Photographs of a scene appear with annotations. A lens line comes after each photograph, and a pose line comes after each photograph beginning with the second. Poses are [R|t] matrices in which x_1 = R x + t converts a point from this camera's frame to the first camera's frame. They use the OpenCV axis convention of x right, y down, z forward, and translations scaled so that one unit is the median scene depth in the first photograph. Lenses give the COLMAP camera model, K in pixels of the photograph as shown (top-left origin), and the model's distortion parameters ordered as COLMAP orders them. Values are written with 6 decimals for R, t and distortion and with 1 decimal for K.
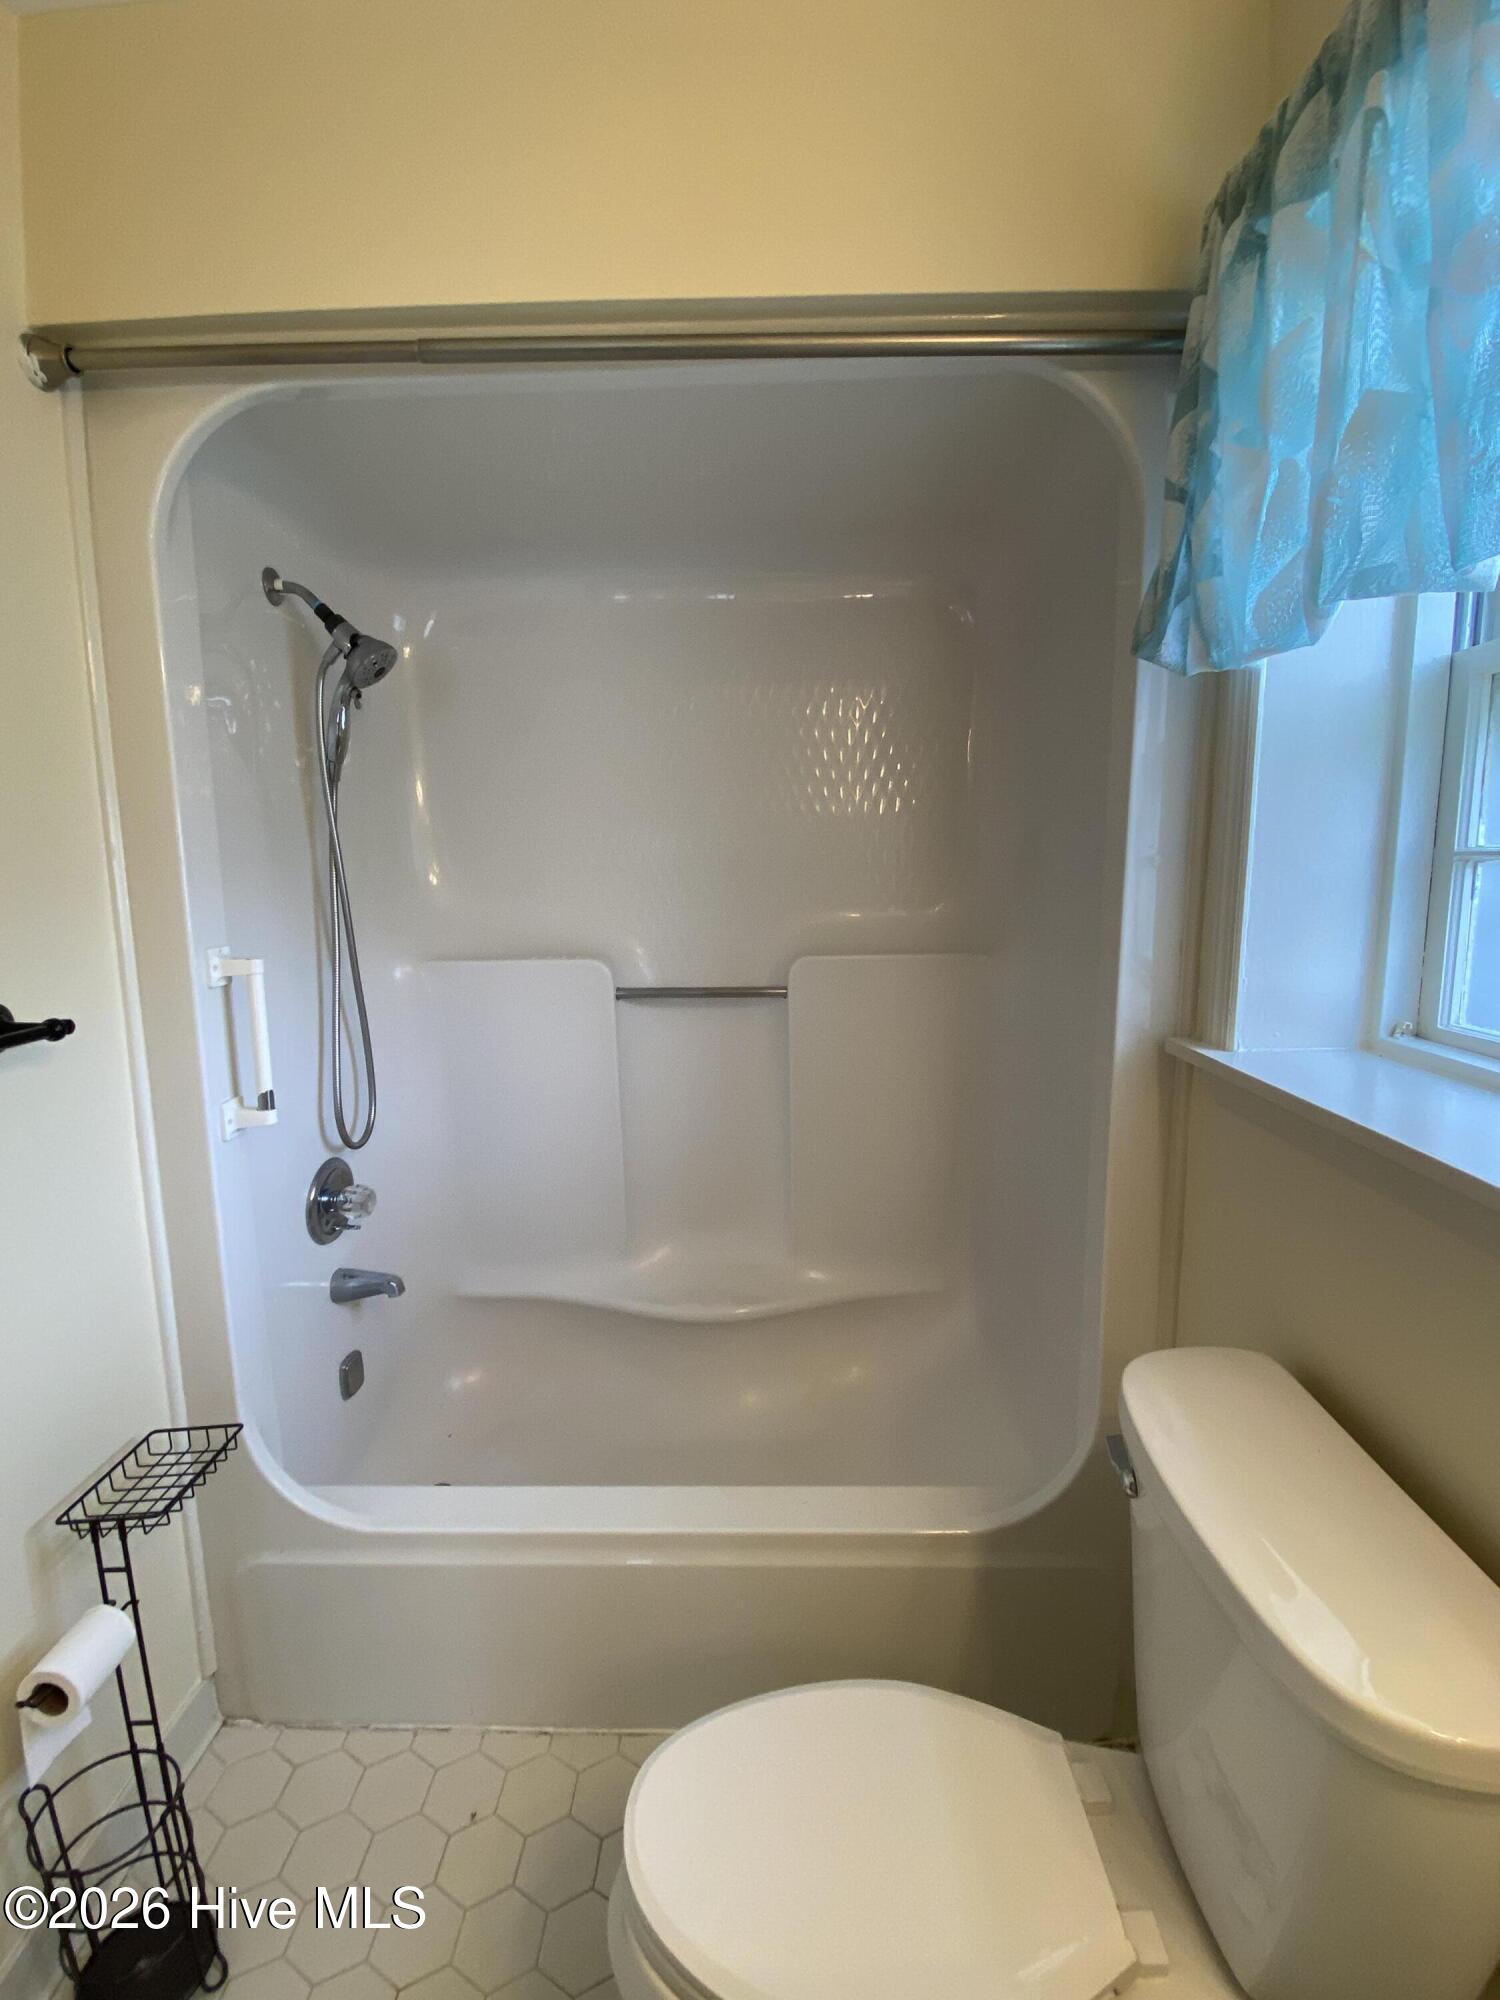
lens RADIAL K [[885.7, 0, 754.5], [0, 885.7, 982.1], [0, 0, 1]] dist [-0.018619, -0.000508]
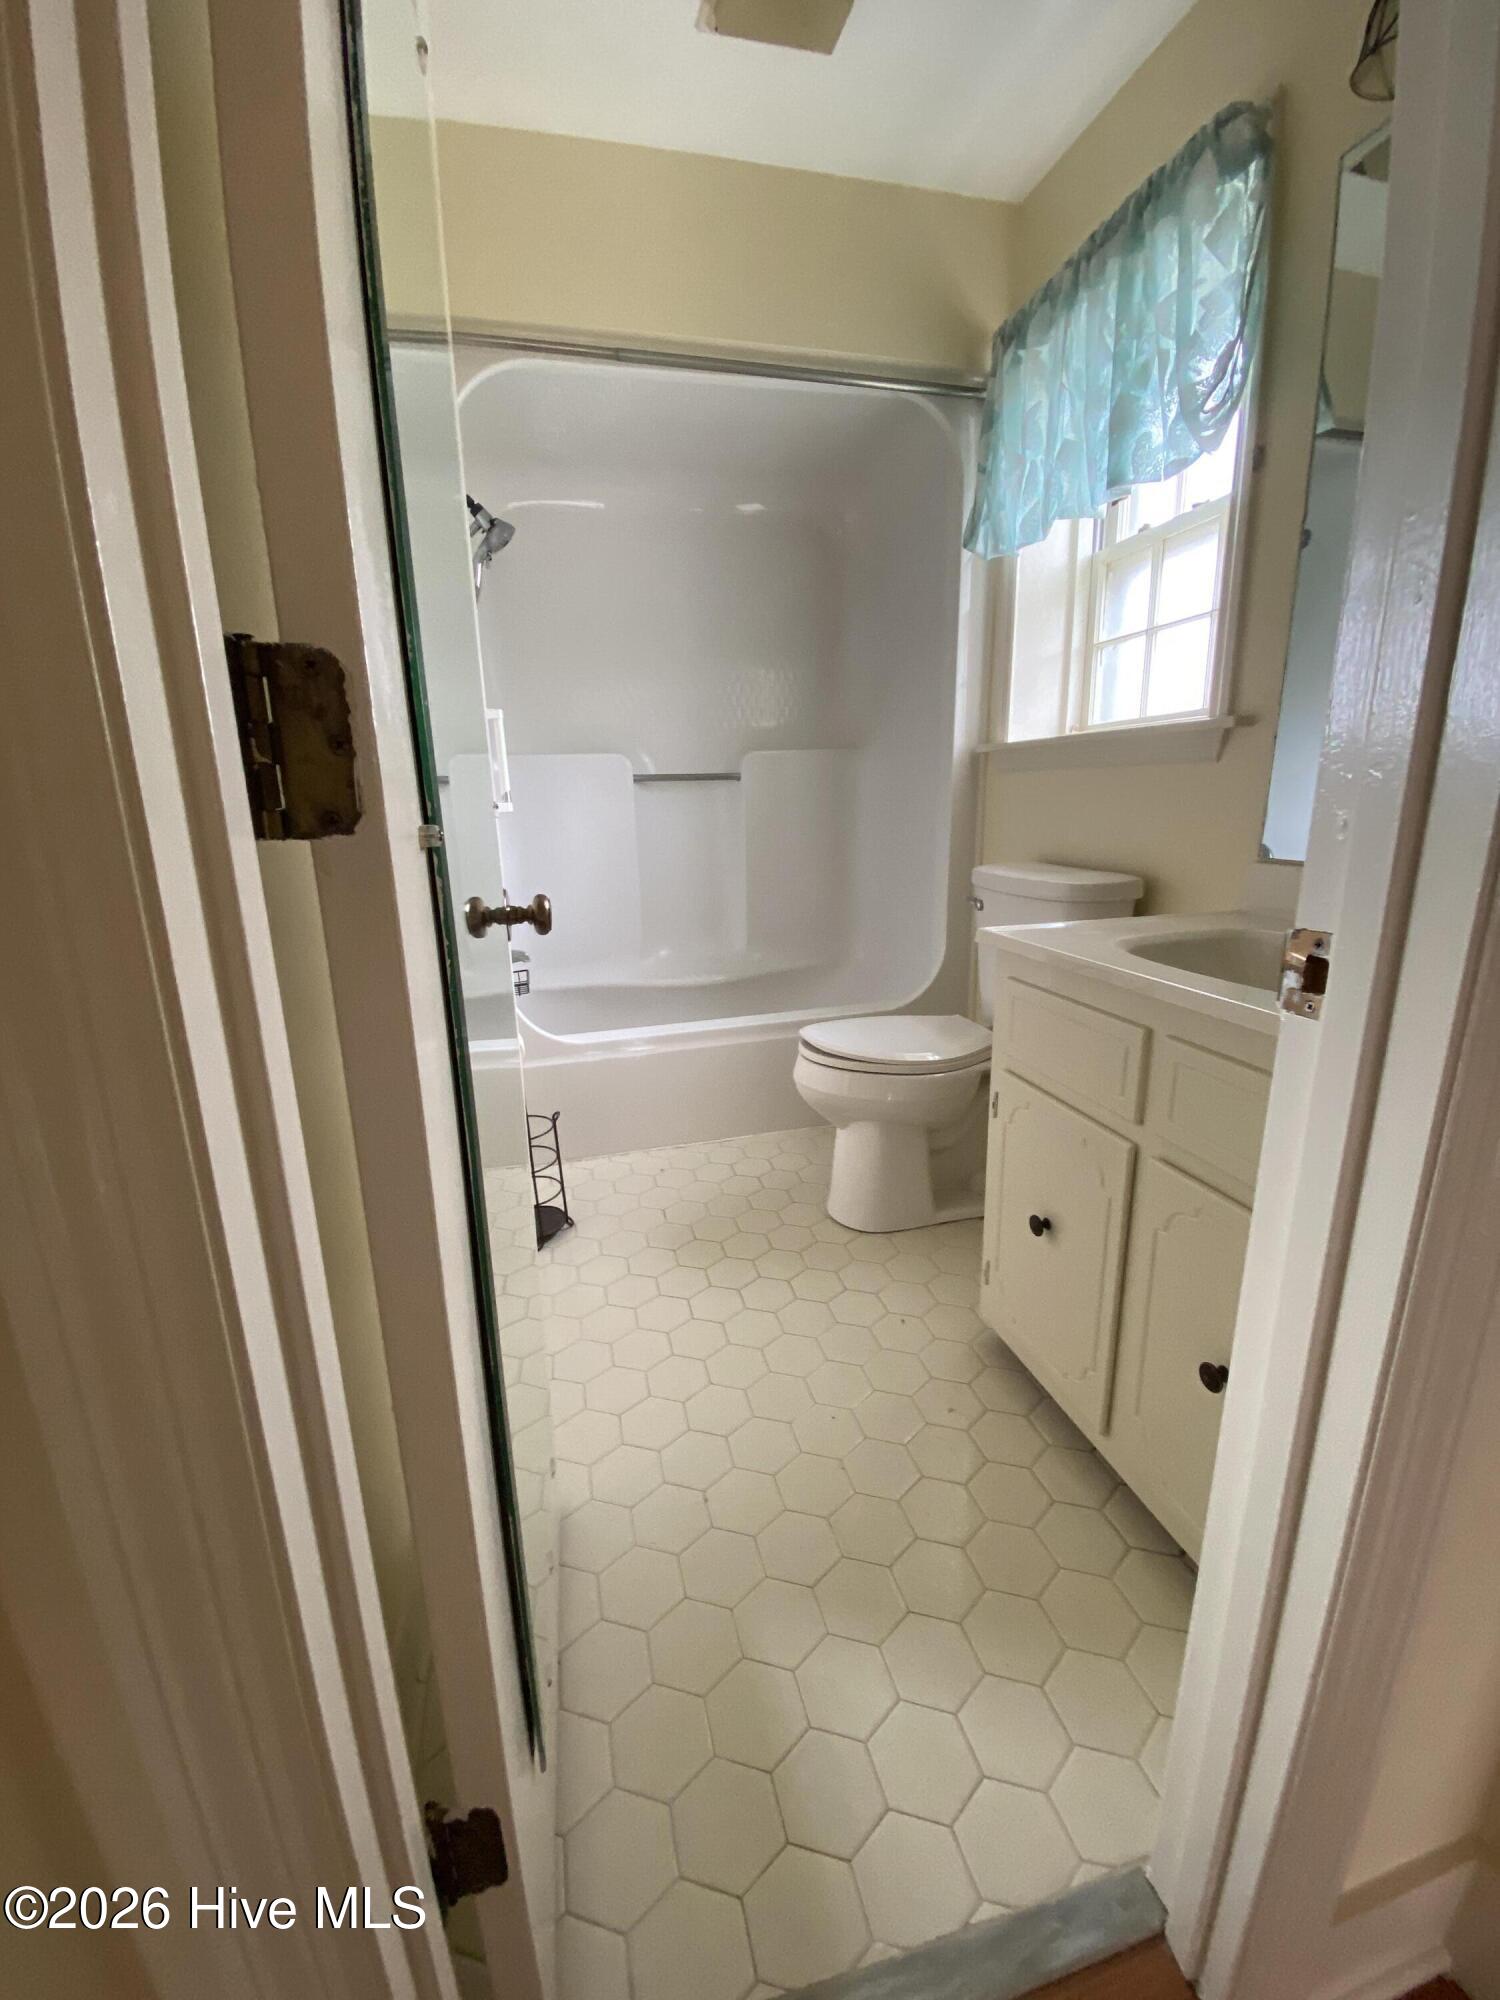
lens RADIAL K [[801.7, 0, 747.7], [0, 801.7, 1005.1], [0, 0, 1]] dist [-0.003323, -0.009212]
pose [[0.963866, -0.082484, 0.253297, -0.644704], [0.053483, 0.991414, 0.119325, 0.458125], [-0.260964, -0.101466, 0.960001, -0.824089]]
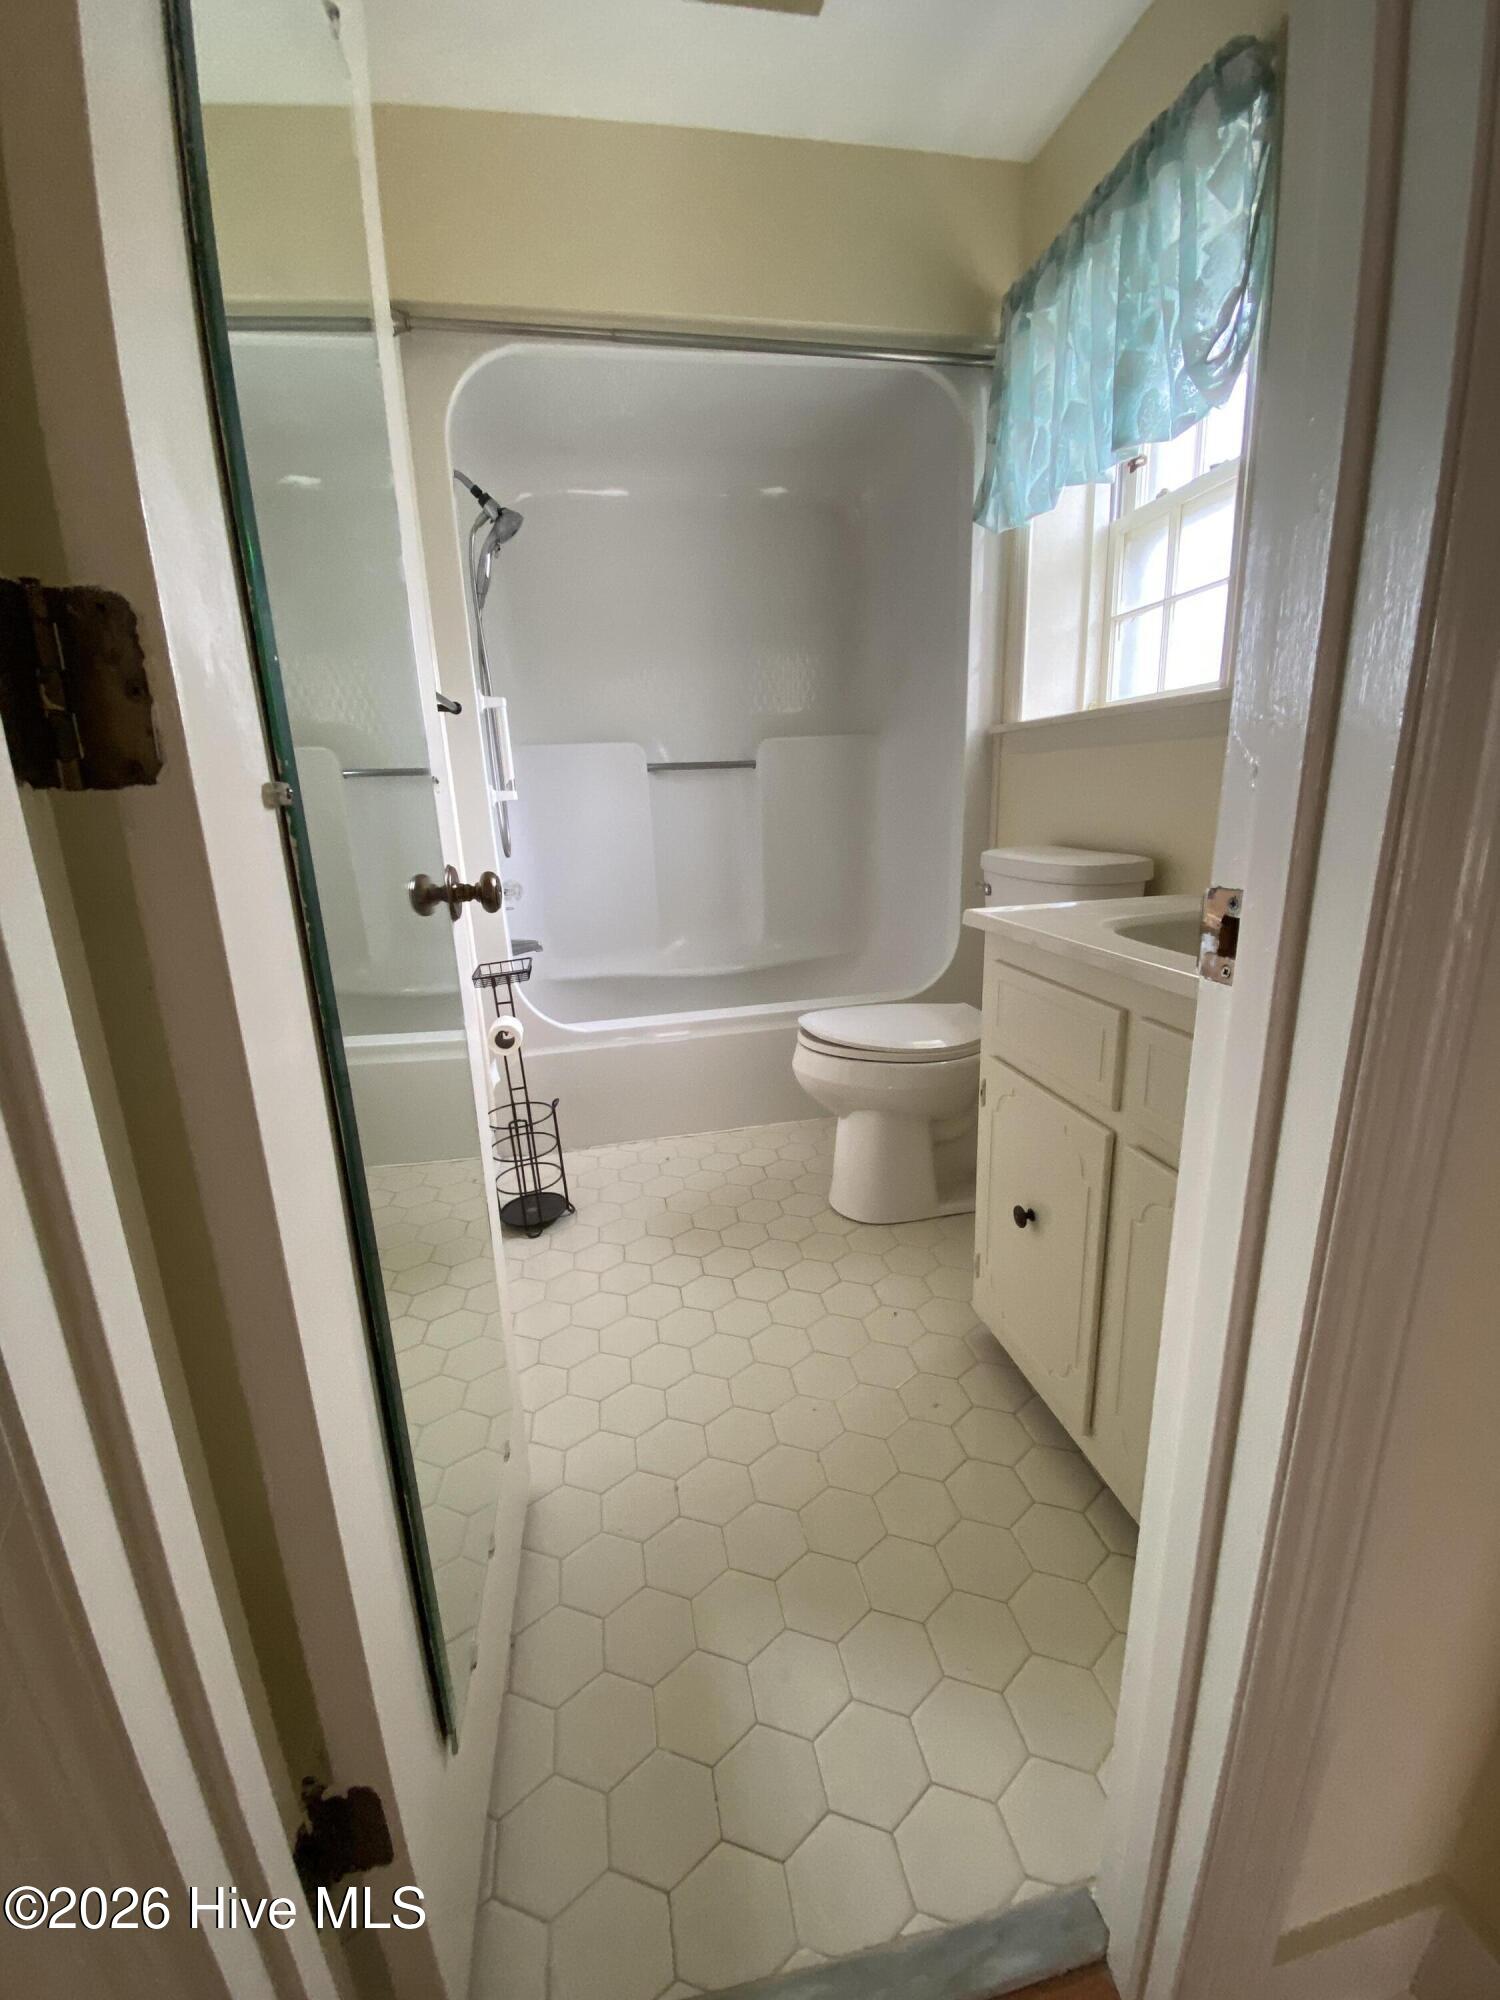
lens RADIAL K [[801.7, 0, 751.4], [0, 801.7, 1005.1], [0, 0, 1]] dist [-0.003323, -0.009212]
pose [[0.976259, -0.082794, 0.200159, -0.539827], [0.058900, 0.990717, 0.122519, 0.484158], [-0.208444, -0.107821, 0.972073, -0.828381]]
